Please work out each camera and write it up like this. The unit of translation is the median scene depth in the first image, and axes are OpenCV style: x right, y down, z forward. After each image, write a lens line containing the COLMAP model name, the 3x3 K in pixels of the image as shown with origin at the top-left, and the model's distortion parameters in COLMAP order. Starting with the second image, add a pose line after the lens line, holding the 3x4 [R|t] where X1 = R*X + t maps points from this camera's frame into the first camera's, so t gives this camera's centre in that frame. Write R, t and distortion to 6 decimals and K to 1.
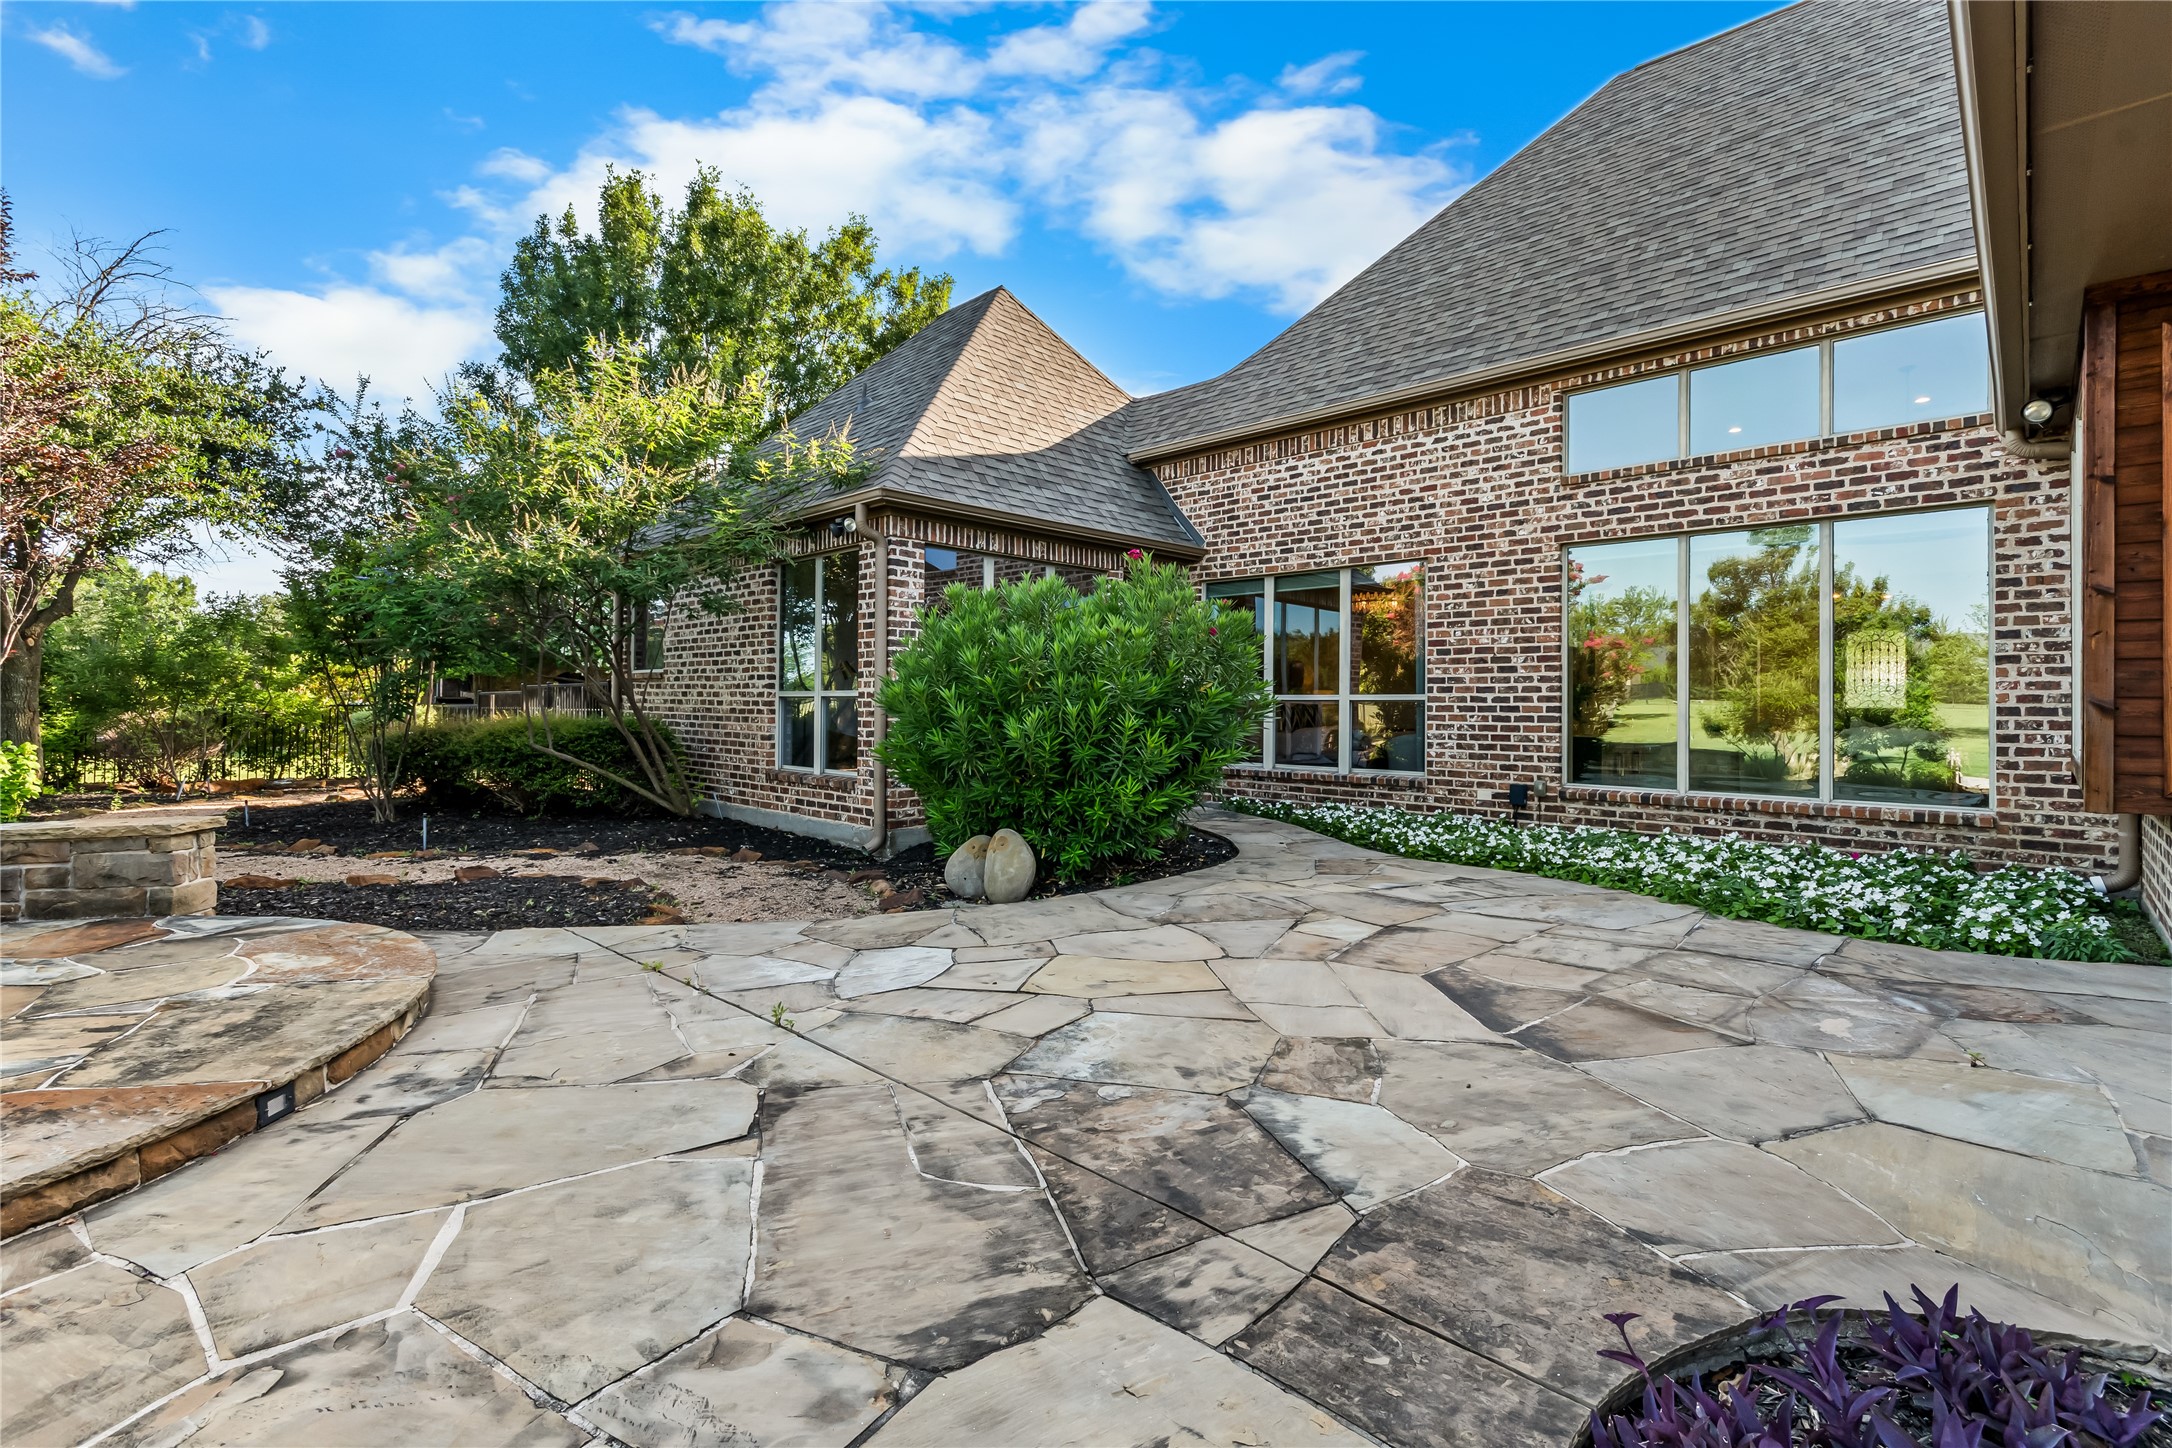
lens RADIAL K [[964.4, 0, 1088.5], [0, 964.4, 720.1], [0, 0, 1]] dist [0.000593, 0.000205]
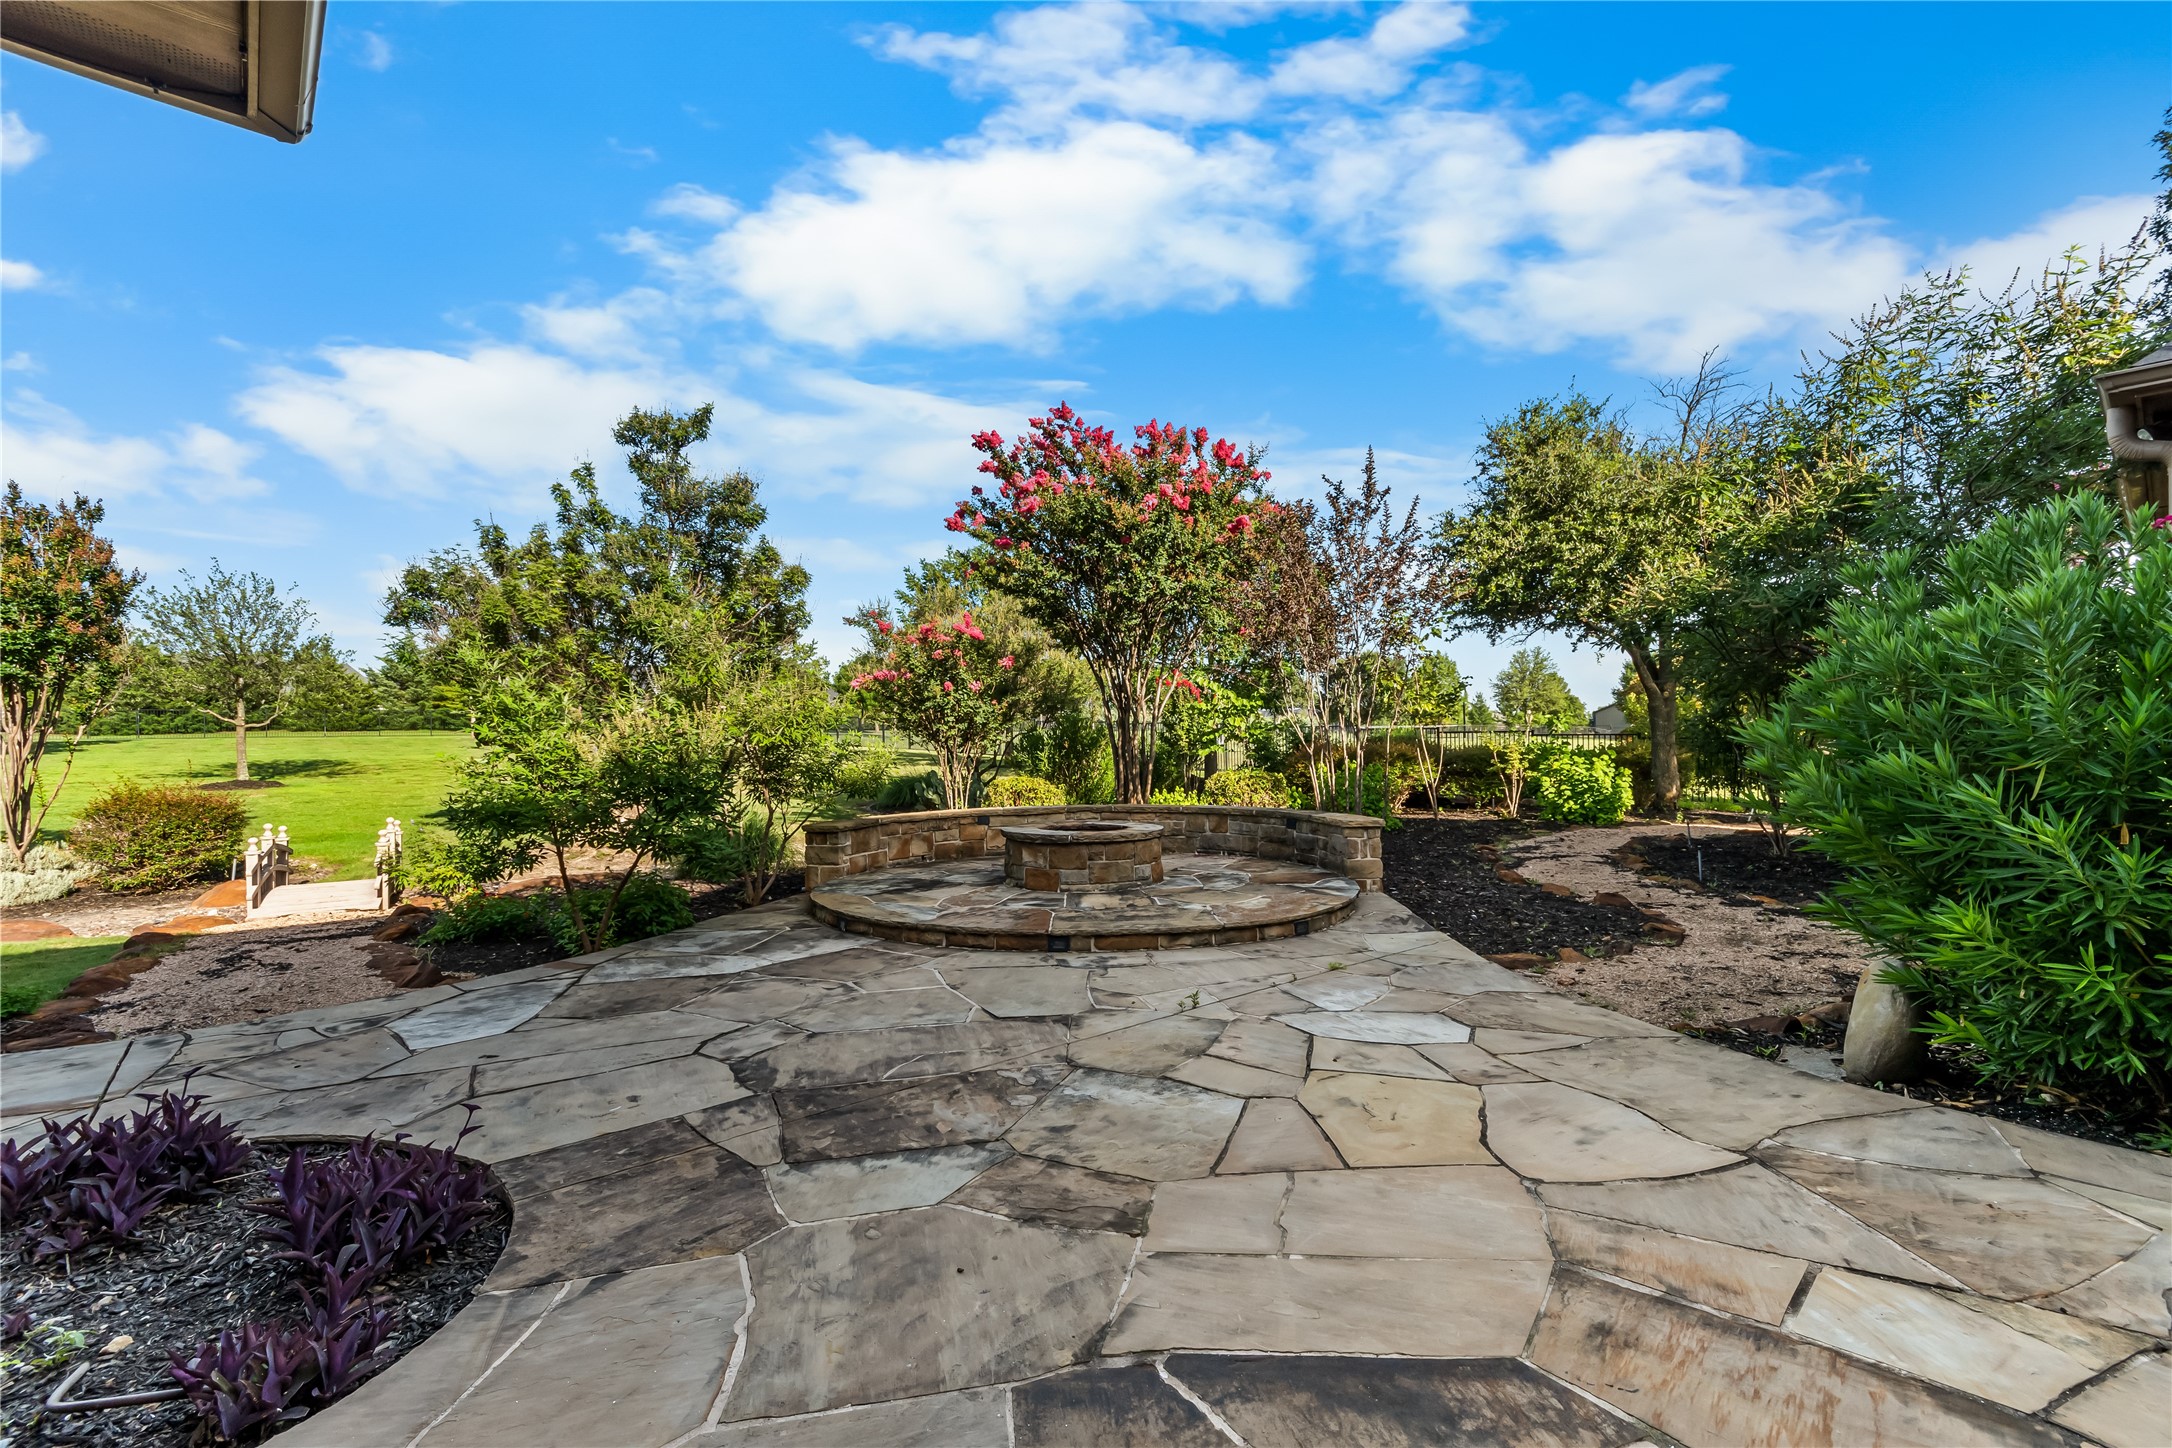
lens RADIAL K [[951.8, 0, 1081.0], [0, 951.8, 723.9], [0, 0, 1]] dist [0.002209, 0.000899]
pose [[-0.084428, -0.017329, -0.996279, 1.107140], [-0.005936, 0.999840, -0.016888, -0.037955], [0.996412, 0.004488, -0.084517, 1.121715]]
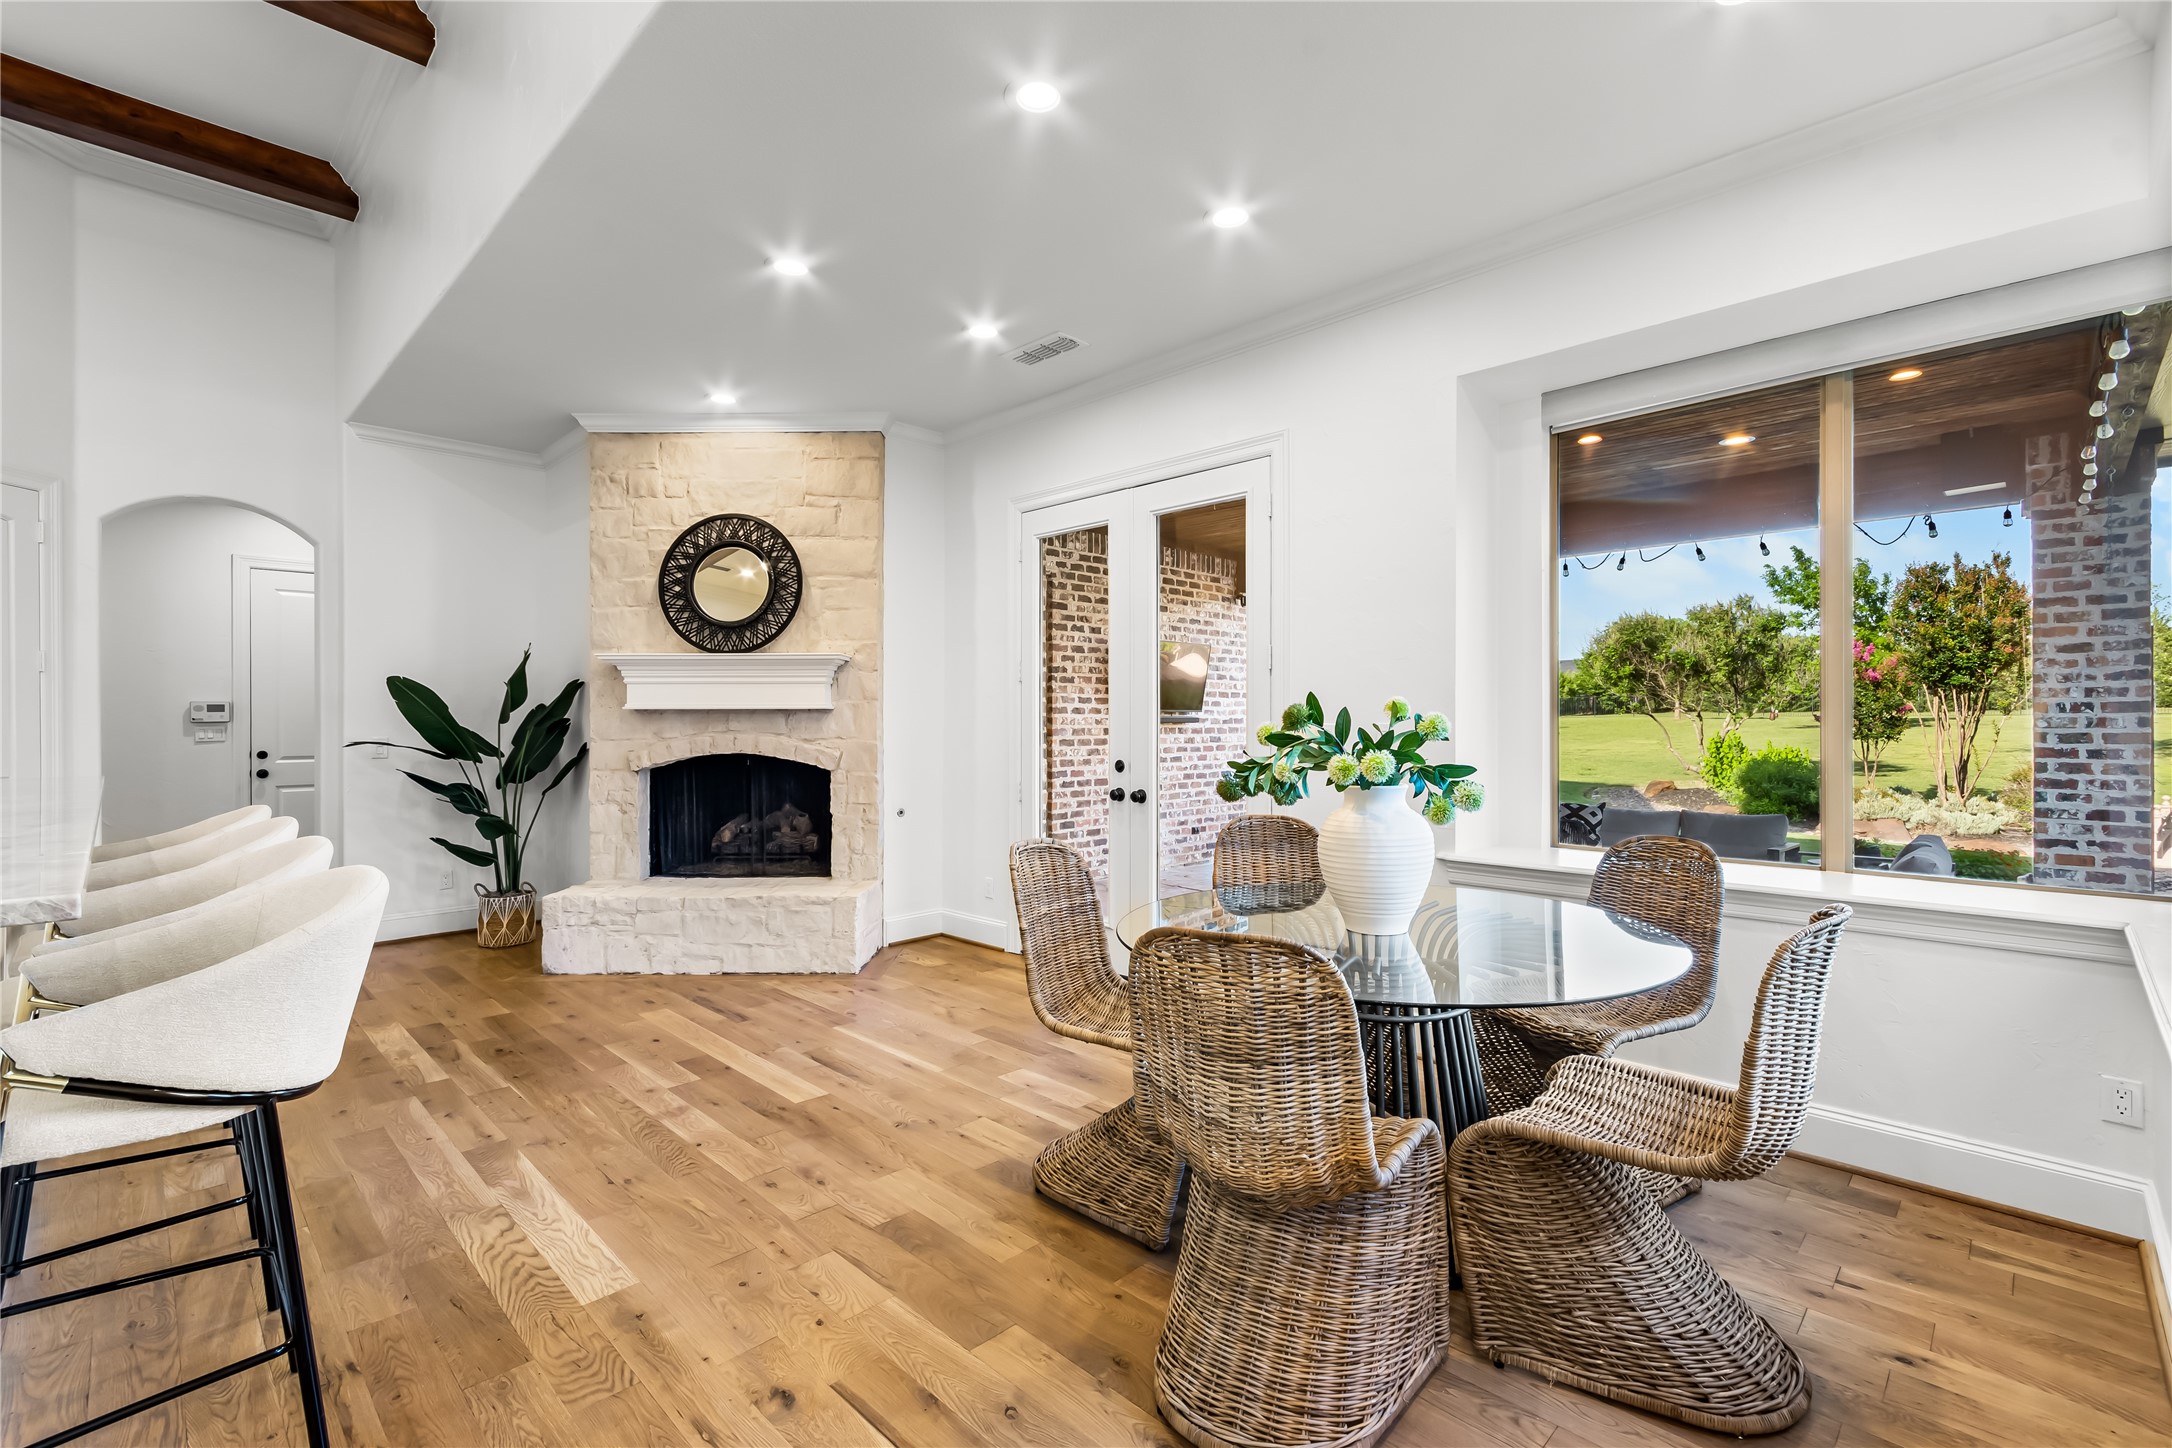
lens RADIAL K [[959.5, 0, 1086.0], [0, 959.5, 724.0], [0, 0, 1]] dist [0.000851, 0.000775]
pose [[-0.999929, -0.004352, 0.011059, 2.587606], [-0.004122, 0.999776, 0.020767, -0.110671], [-0.011147, 0.020720, -0.999723, 2.203062]]
